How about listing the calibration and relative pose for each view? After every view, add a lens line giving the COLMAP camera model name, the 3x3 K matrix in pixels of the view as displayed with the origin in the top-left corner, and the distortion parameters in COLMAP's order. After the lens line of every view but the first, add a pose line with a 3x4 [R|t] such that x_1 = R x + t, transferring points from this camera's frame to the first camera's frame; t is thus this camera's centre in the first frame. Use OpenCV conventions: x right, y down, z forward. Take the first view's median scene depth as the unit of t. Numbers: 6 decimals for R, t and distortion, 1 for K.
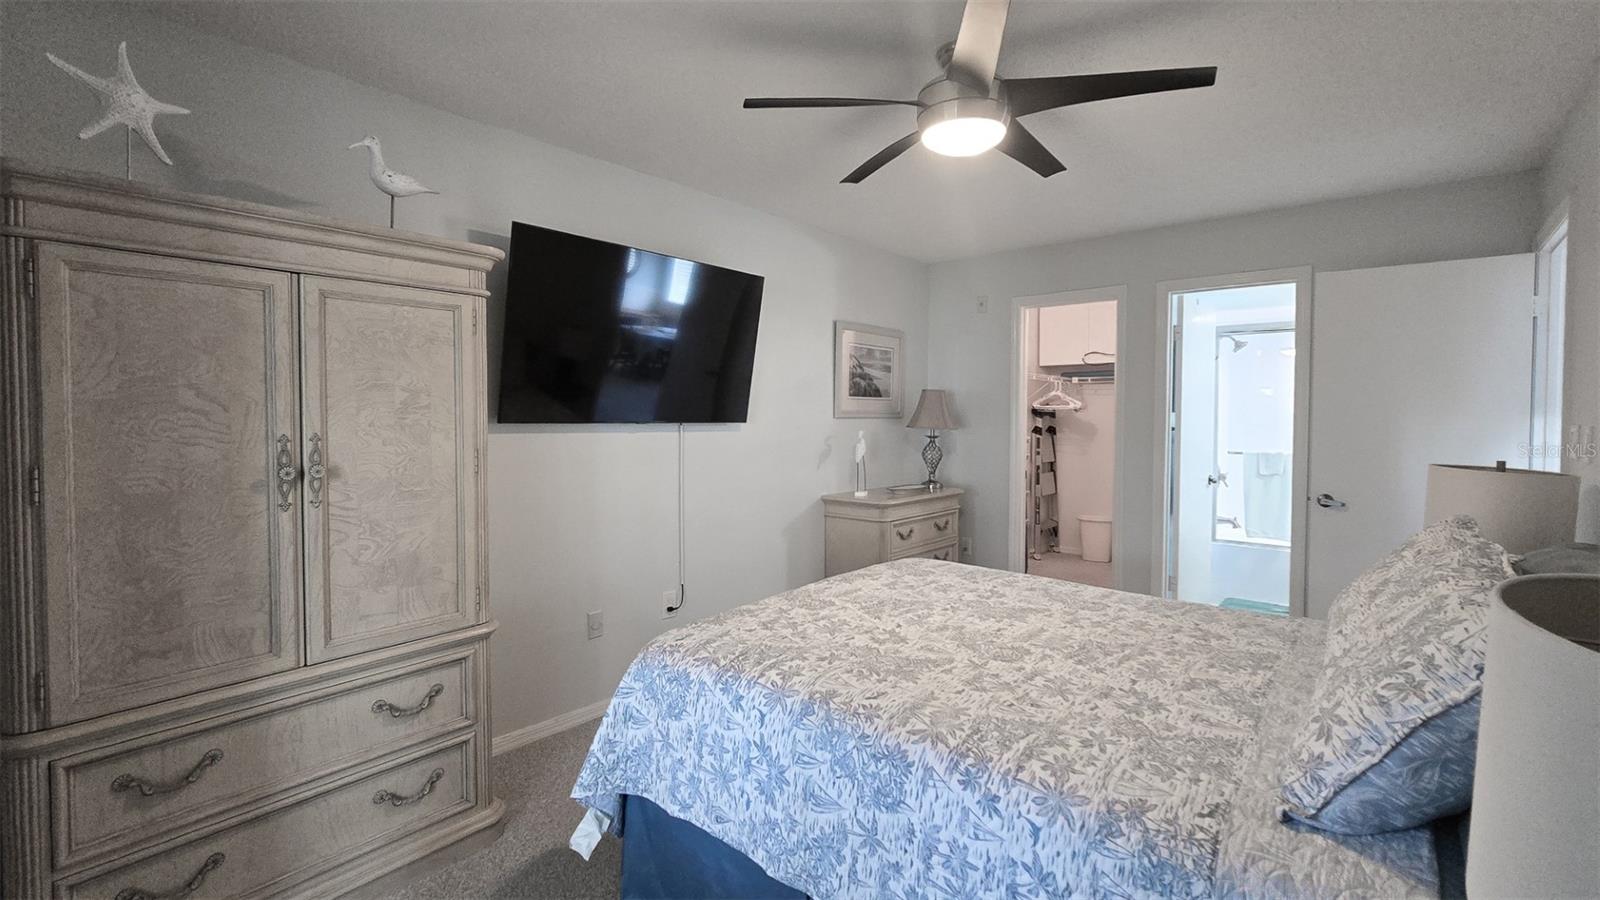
lens RADIAL K [[677.3, 0, 810.9], [0, 677.3, 430.4], [0, 0, 1]] dist [-0.002797, 0.001807]
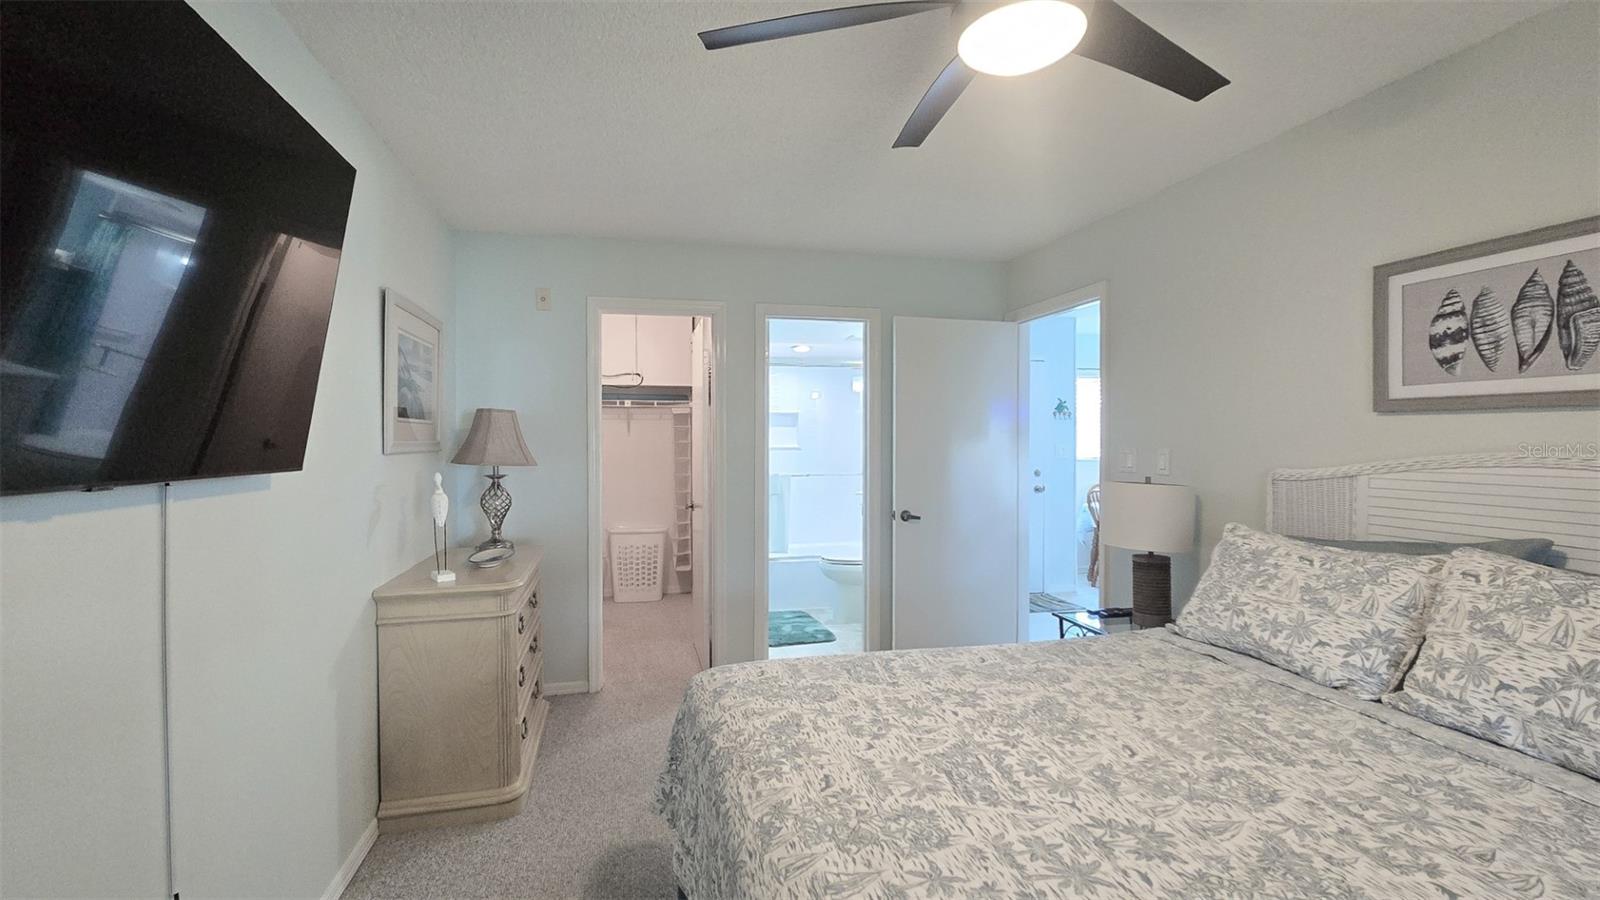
lens RADIAL K [[677.3, 0, 783.3], [0, 677.3, 441.8], [0, 0, 1]] dist [-0.002797, 0.001807]
pose [[0.599071, -0.012219, 0.800602, -0.286273], [0.025270, 0.999674, -0.003651, -0.023159], [-0.800297, 0.022419, 0.599185, 0.475007]]
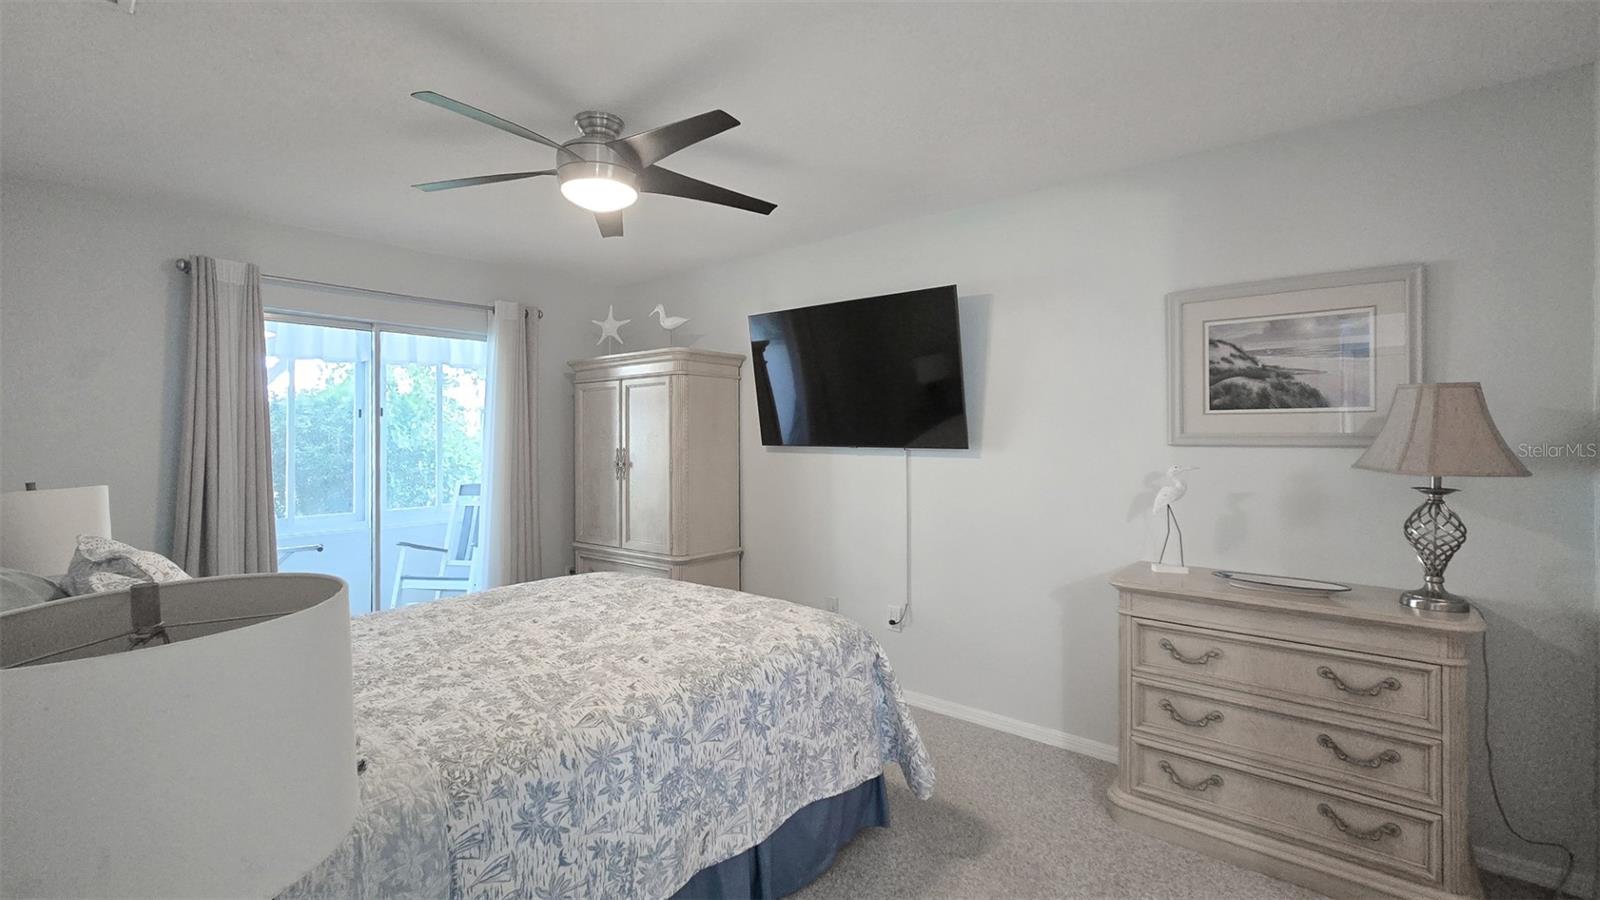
lens RADIAL K [[715.9, 0, 801.3], [0, 715.9, 437.9], [0, 0, 1]] dist [0.000224, 0.000277]
pose [[0.013841, 0.002275, -0.999902, 0.732148], [-0.021846, 0.999759, 0.001972, -0.019894], [0.999666, 0.021816, 0.013887, 0.669770]]
